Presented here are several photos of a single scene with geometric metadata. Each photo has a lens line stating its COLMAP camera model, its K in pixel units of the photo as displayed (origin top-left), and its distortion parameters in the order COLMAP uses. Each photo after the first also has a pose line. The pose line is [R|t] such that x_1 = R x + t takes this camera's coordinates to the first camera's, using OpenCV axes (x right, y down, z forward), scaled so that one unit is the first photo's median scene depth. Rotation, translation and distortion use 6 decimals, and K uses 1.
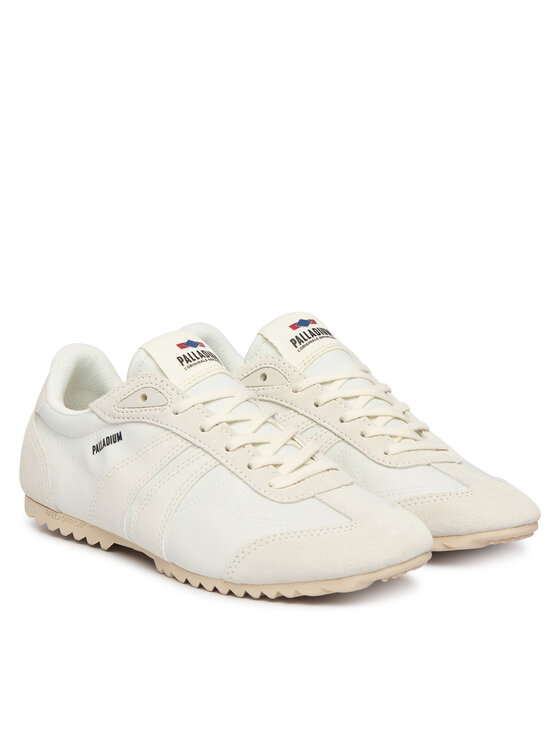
lens RADIAL K [[1960.2, 0, 279.6], [0, 1960.2, 372.6], [0, 0, 1]] dist [-0.535375, 0.000000]
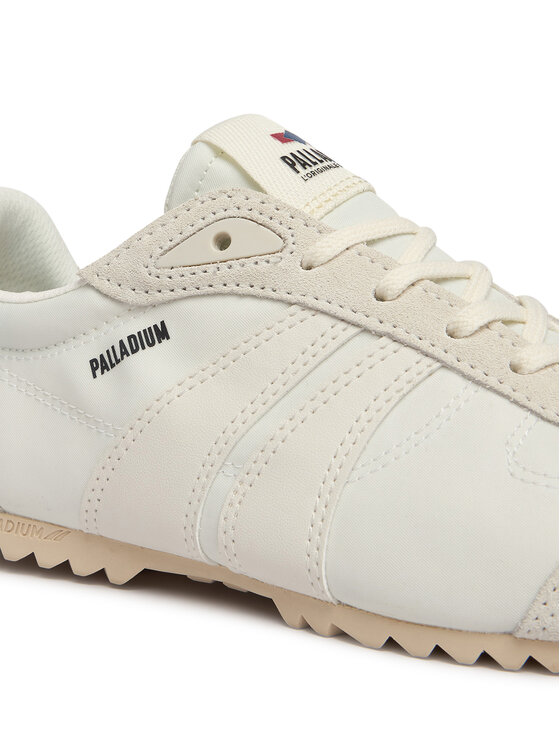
lens RADIAL K [[1400.3, 0, 279.0], [0, 1400.3, 371.7], [0, 0, 1]] dist [-0.156431, 0.000000]
pose [[0.959125, -0.036868, 0.280572, -0.149227], [0.047639, 0.998363, -0.031665, 0.054235], [-0.278945, 0.043737, 0.959311, 0.687028]]
